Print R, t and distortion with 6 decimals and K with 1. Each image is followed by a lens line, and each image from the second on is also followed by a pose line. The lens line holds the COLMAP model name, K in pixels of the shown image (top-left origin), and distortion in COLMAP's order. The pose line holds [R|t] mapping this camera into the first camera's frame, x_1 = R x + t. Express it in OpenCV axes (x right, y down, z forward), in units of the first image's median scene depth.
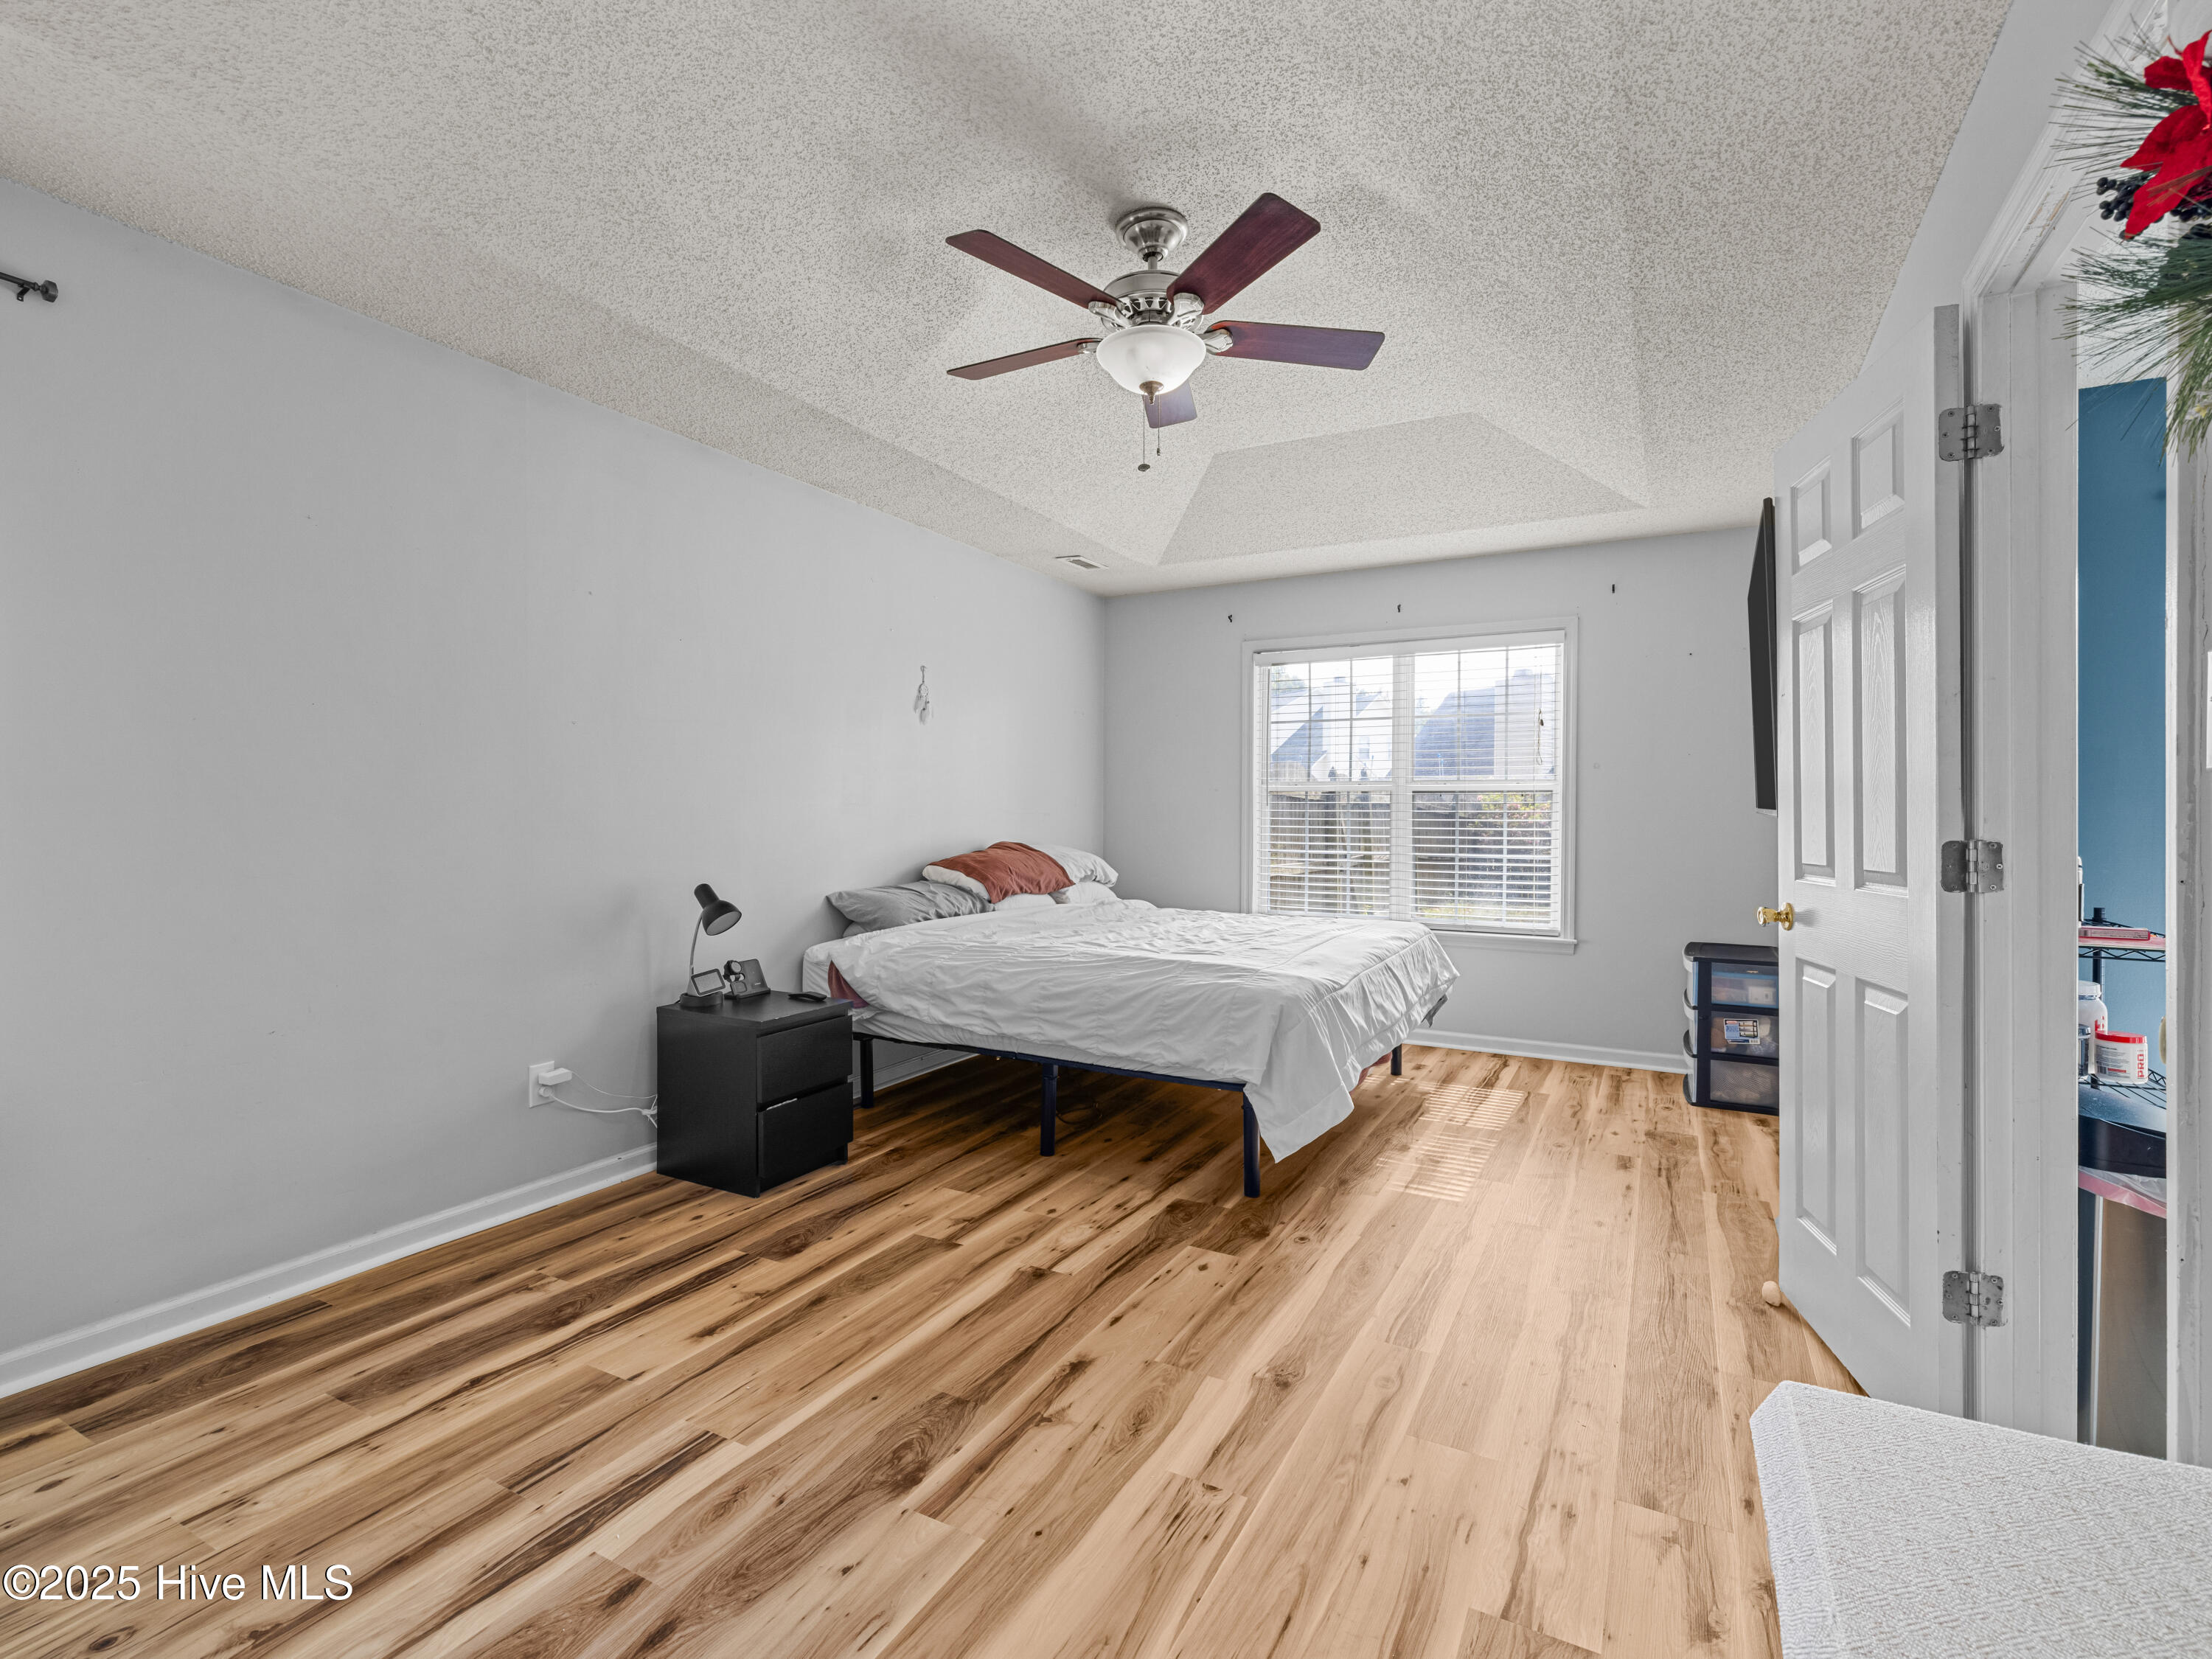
lens RADIAL K [[1039.8, 0, 1105.6], [0, 1039.8, 817.7], [0, 0, 1]] dist [-0.000661, 0.001368]
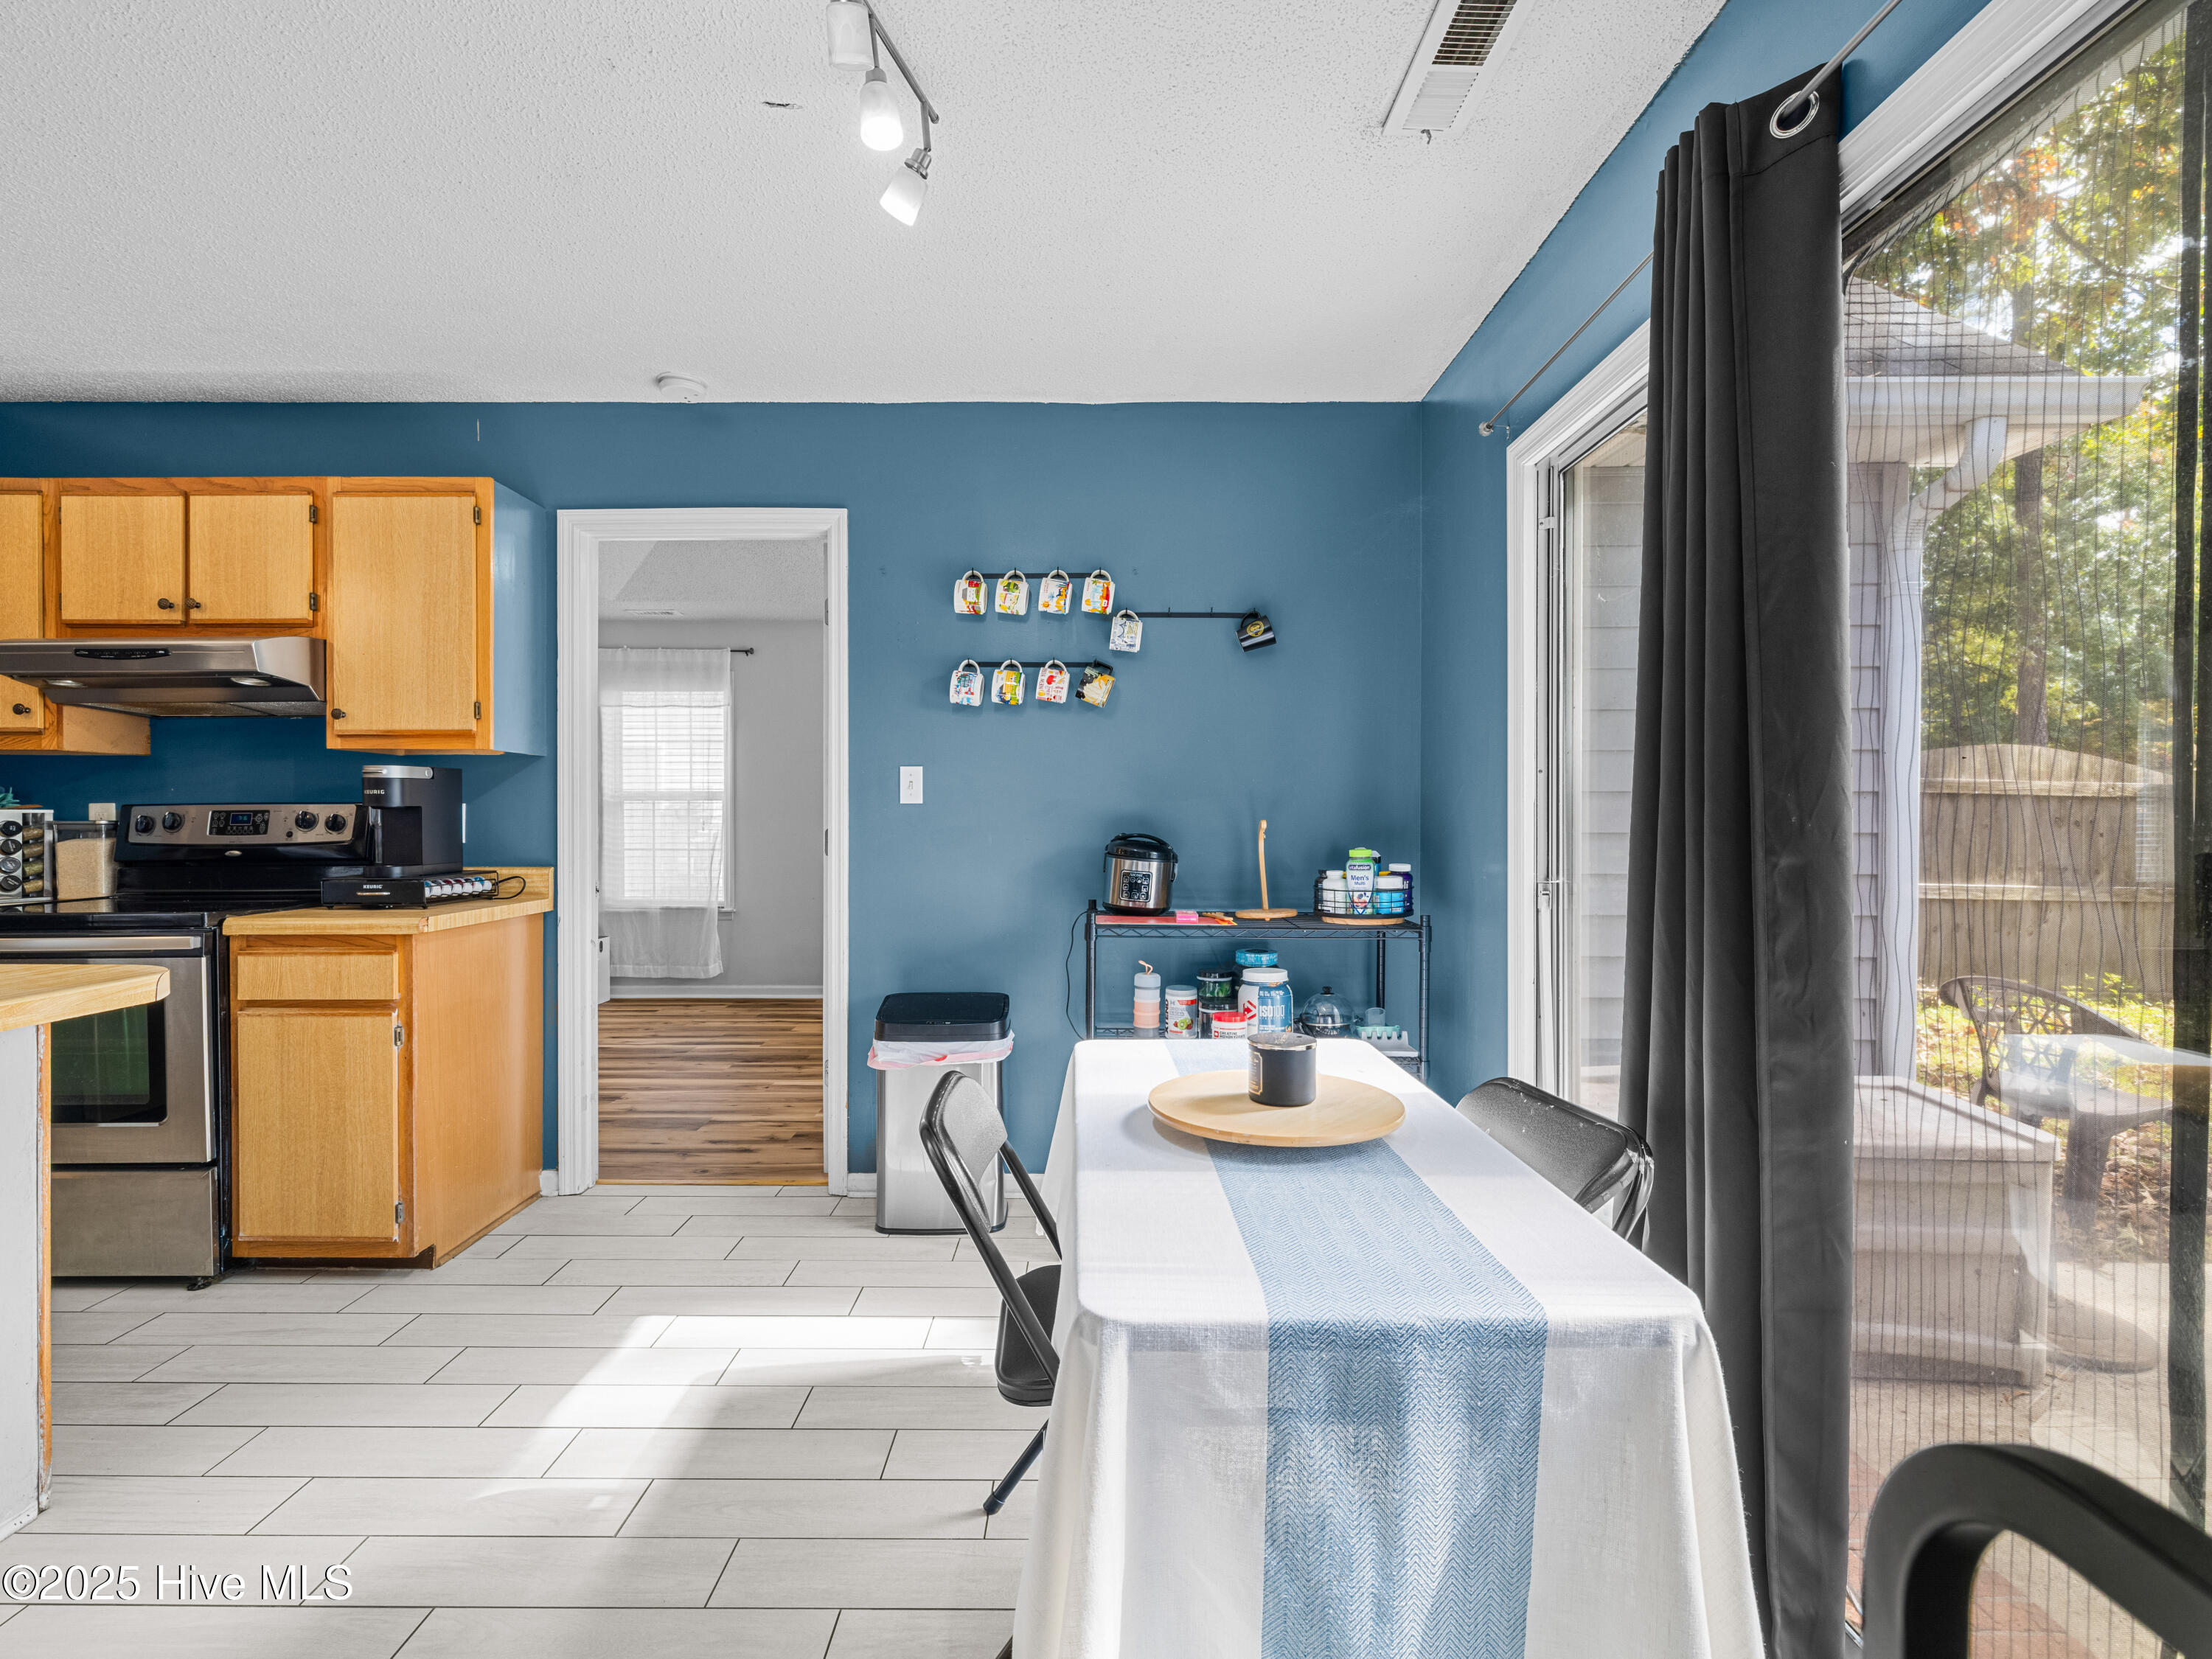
lens RADIAL K [[1039.8, 0, 1101.5], [0, 1039.8, 822.7], [0, 0, 1]] dist [-0.000661, 0.001368]
pose [[0.481825, 0.004369, -0.876257, 2.480354], [0.002777, 0.999975, 0.006513, -0.007668], [0.876263, -0.005571, 0.481801, 0.462729]]
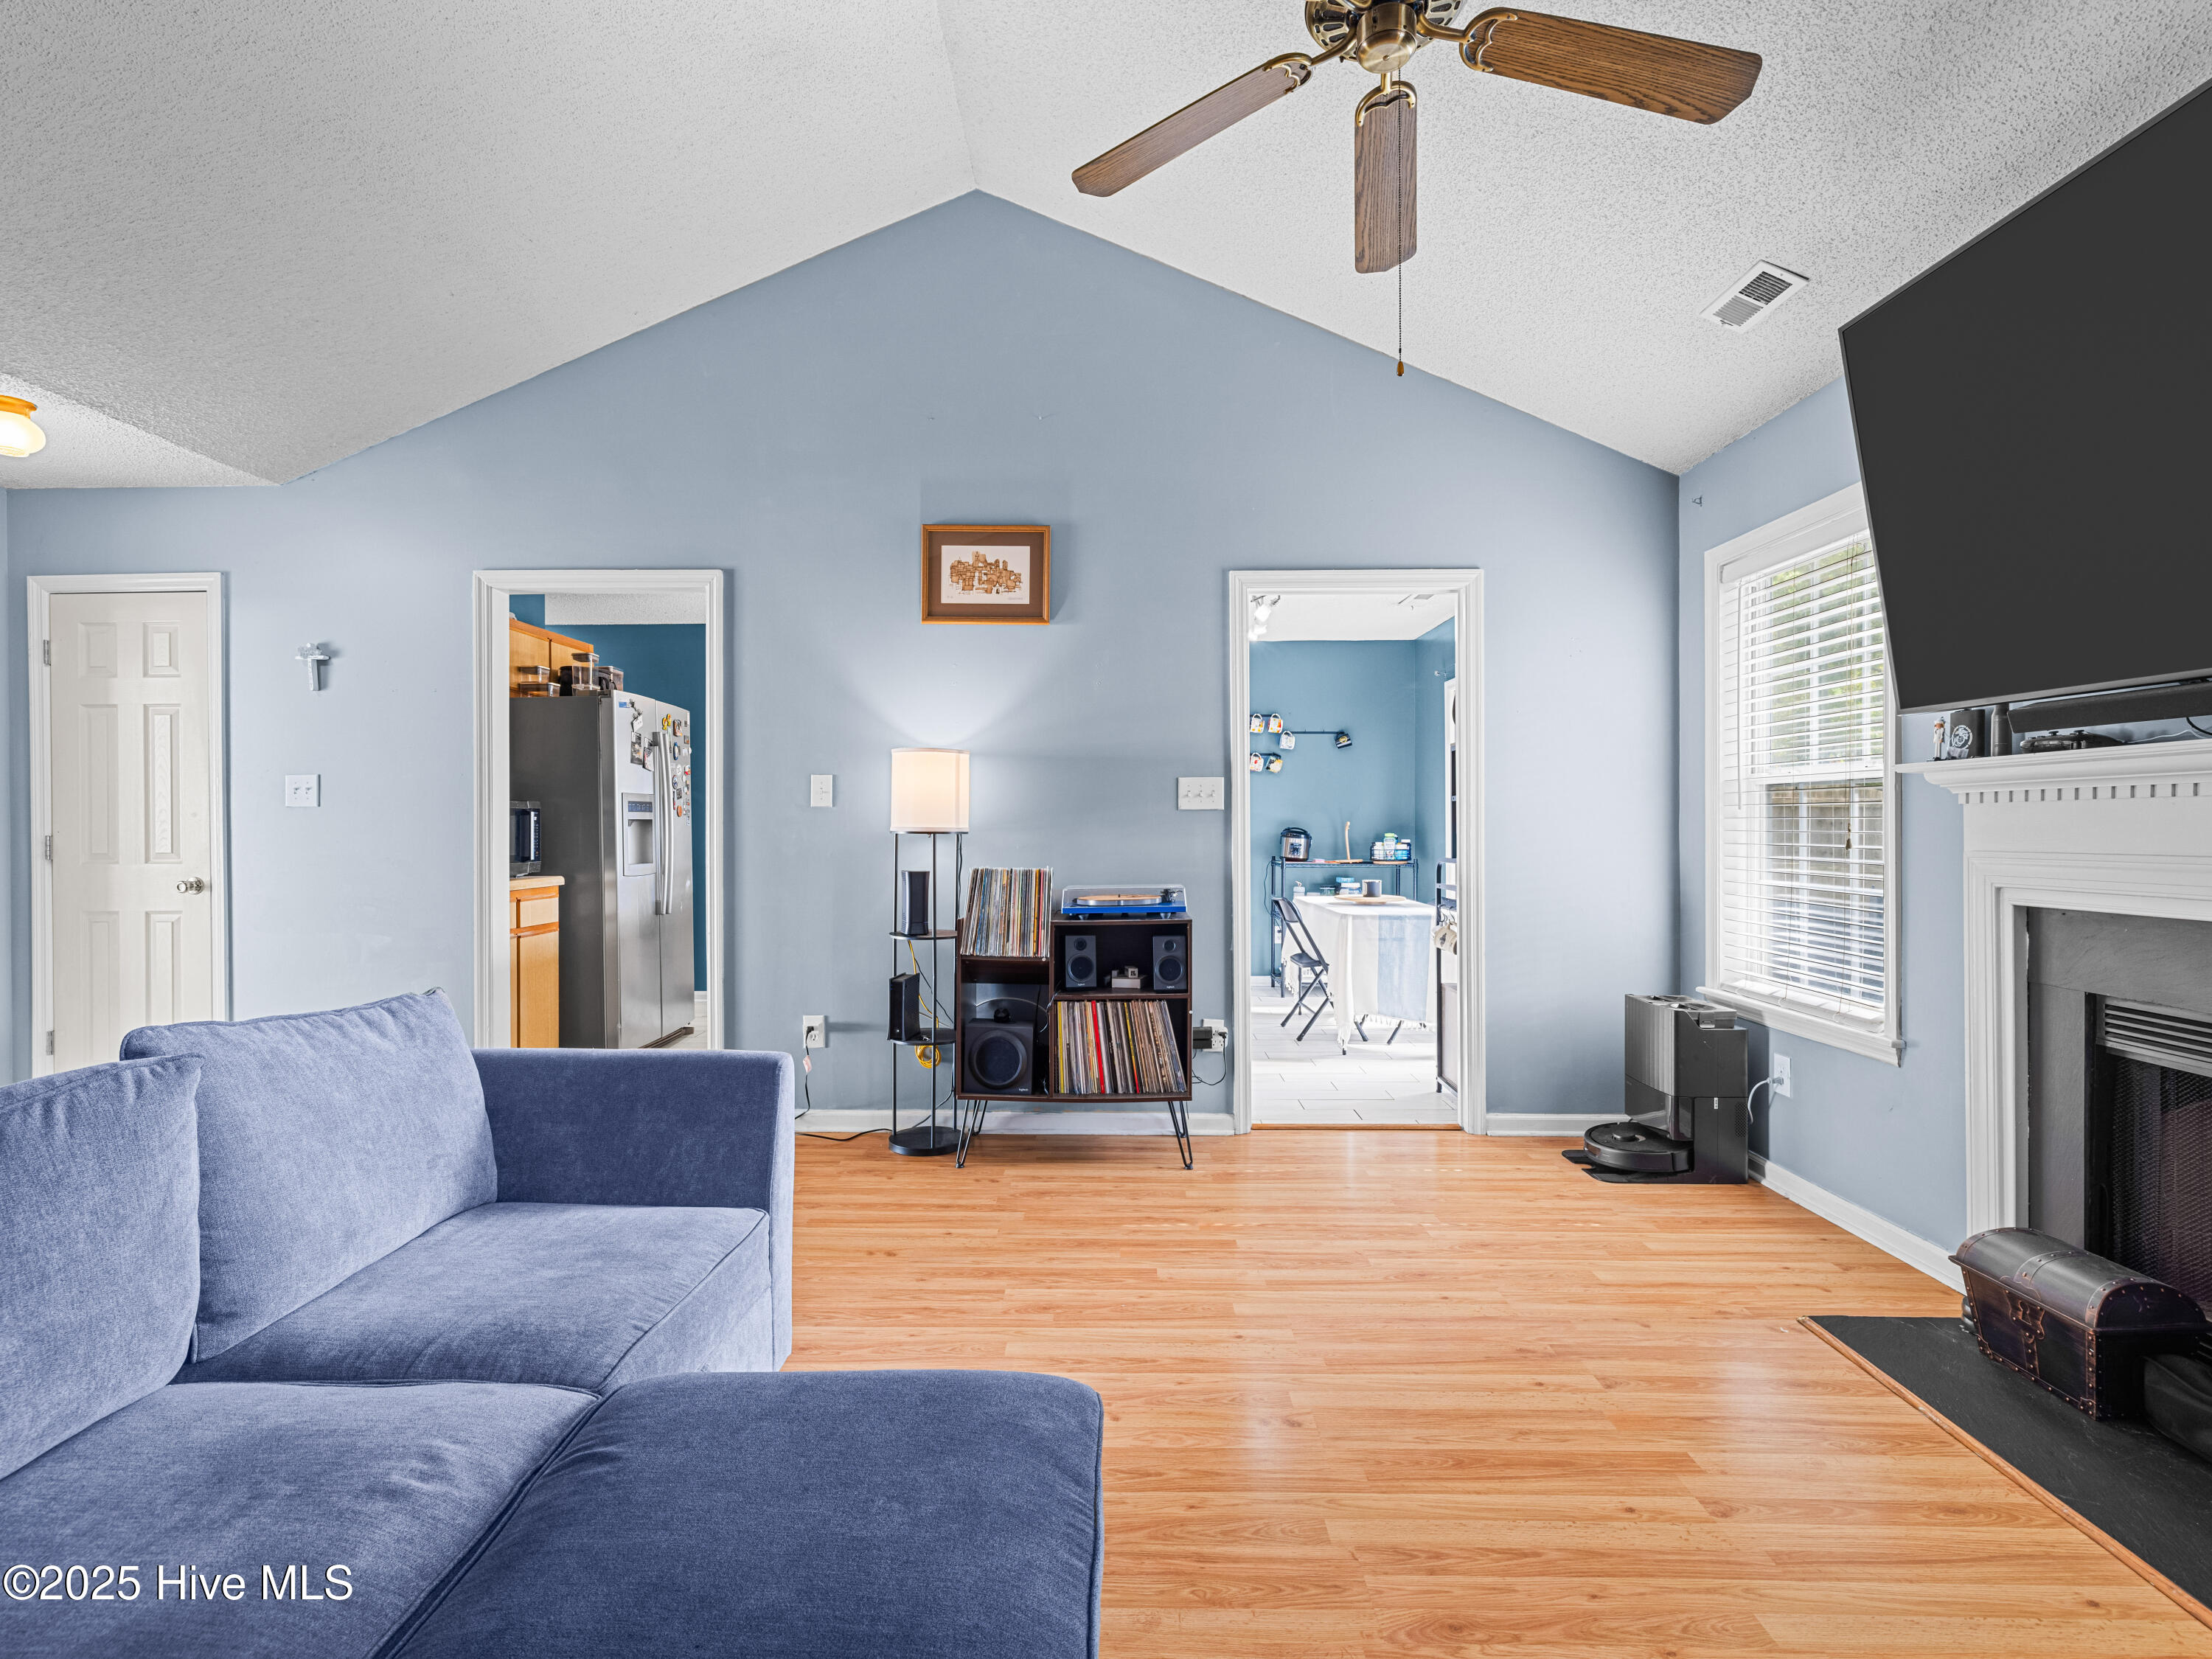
lens RADIAL K [[1039.8, 0, 1098.3], [0, 1039.8, 822.5], [0, 0, 1]] dist [-0.000661, 0.001368]
pose [[0.468098, -0.001723, -0.883675, 4.080719], [0.003827, 0.999993, 0.000077, -0.001612], [0.883668, -0.003418, 0.468101, -1.086822]]
